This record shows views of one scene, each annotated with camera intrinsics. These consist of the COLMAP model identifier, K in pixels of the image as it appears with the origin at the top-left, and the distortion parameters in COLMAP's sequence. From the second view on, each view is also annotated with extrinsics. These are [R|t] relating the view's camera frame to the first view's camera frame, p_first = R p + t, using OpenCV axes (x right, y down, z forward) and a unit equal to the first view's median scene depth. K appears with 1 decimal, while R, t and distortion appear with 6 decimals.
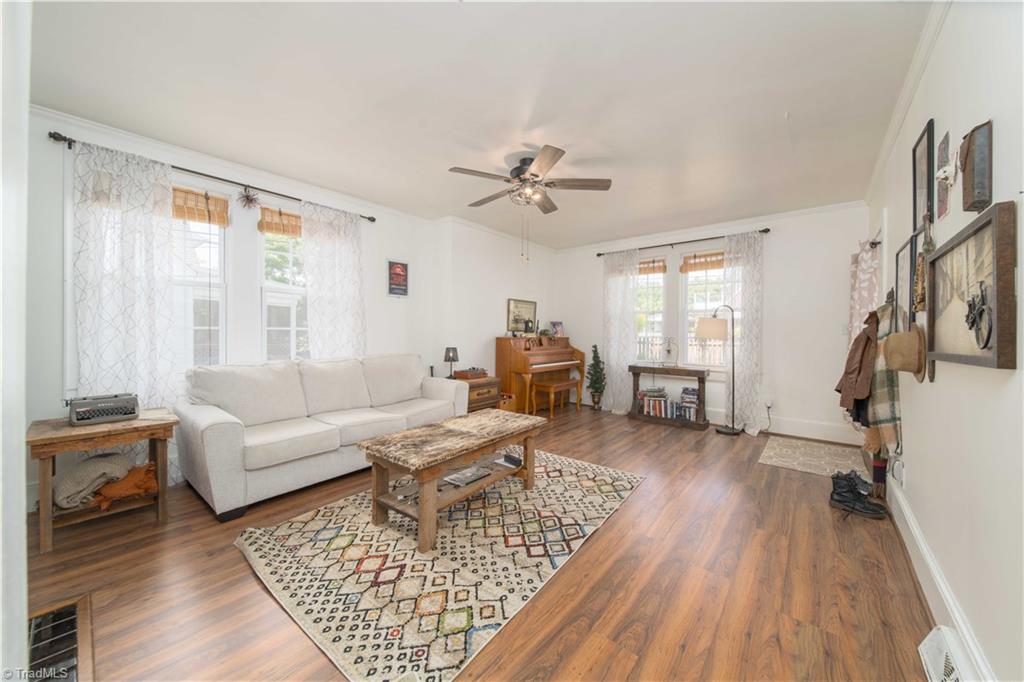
lens RADIAL K [[361.8, 0, 516.4], [0, 361.8, 333.1], [0, 0, 1]] dist [0.001476, 0.000129]
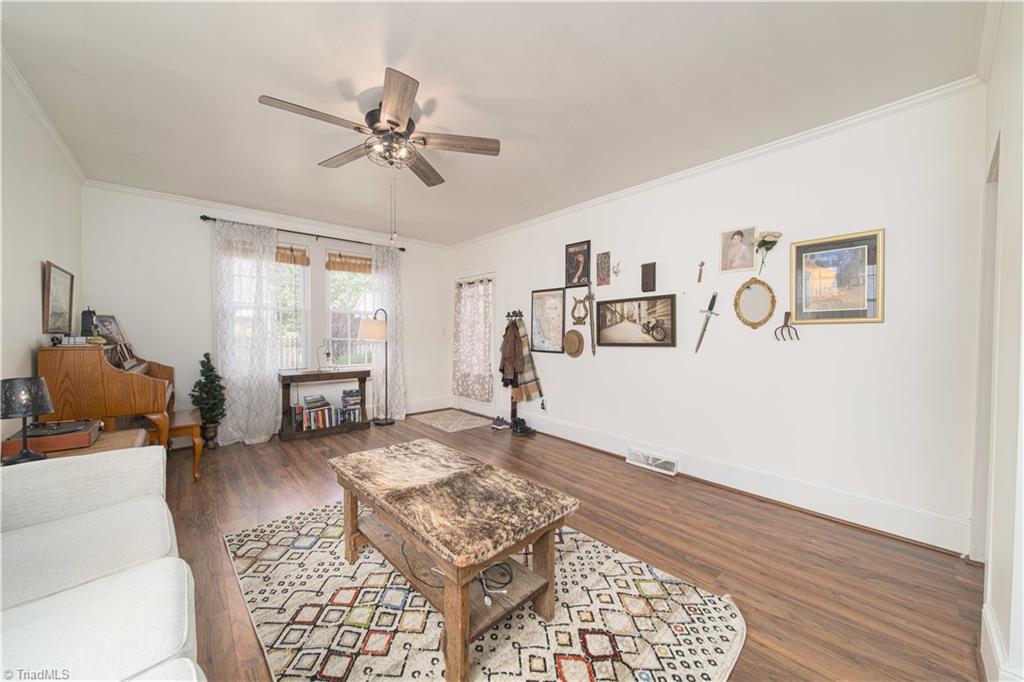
lens RADIAL K [[371.8, 0, 512.0], [0, 371.8, 341.0], [0, 0, 1]] dist [-0.001582, -0.000118]
pose [[0.154699, -0.025605, 0.987630, -0.589284], [0.001949, 0.999670, 0.025612, -0.009491], [-0.987960, -0.002038, 0.154698, 0.536605]]
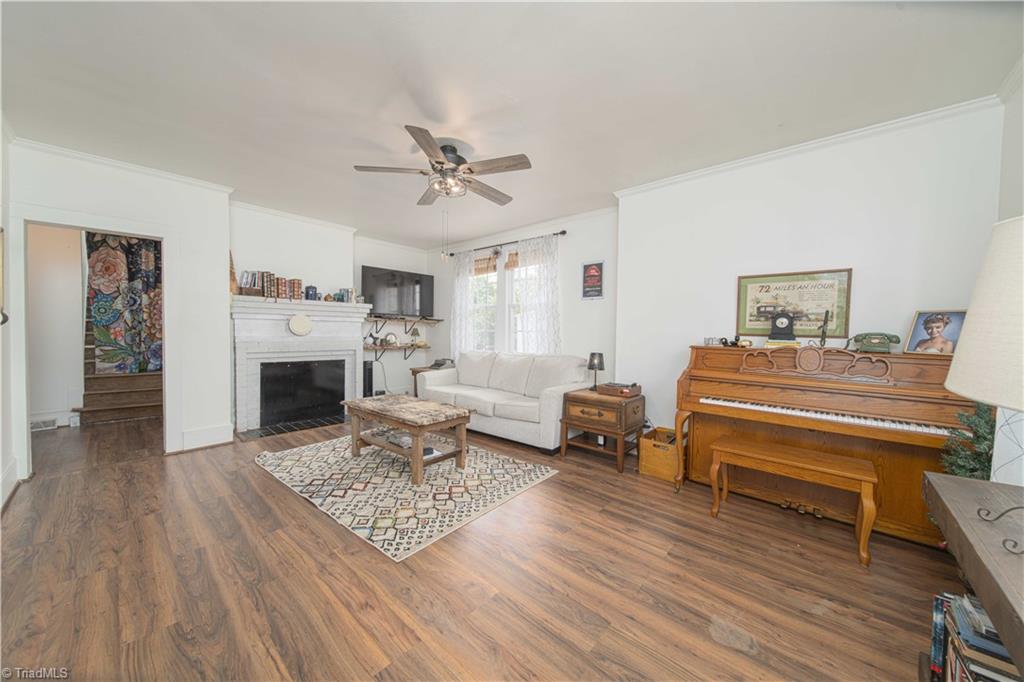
lens RADIAL K [[356.9, 0, 512.0], [0, 356.9, 341.0], [0, 0, 1]] dist [-0.000749, -0.000033]
pose [[-0.034929, 0.019699, -0.999196, 0.807472], [-0.021824, 0.999552, 0.020469, -0.001692], [0.999151, 0.022521, -0.034484, 1.018934]]
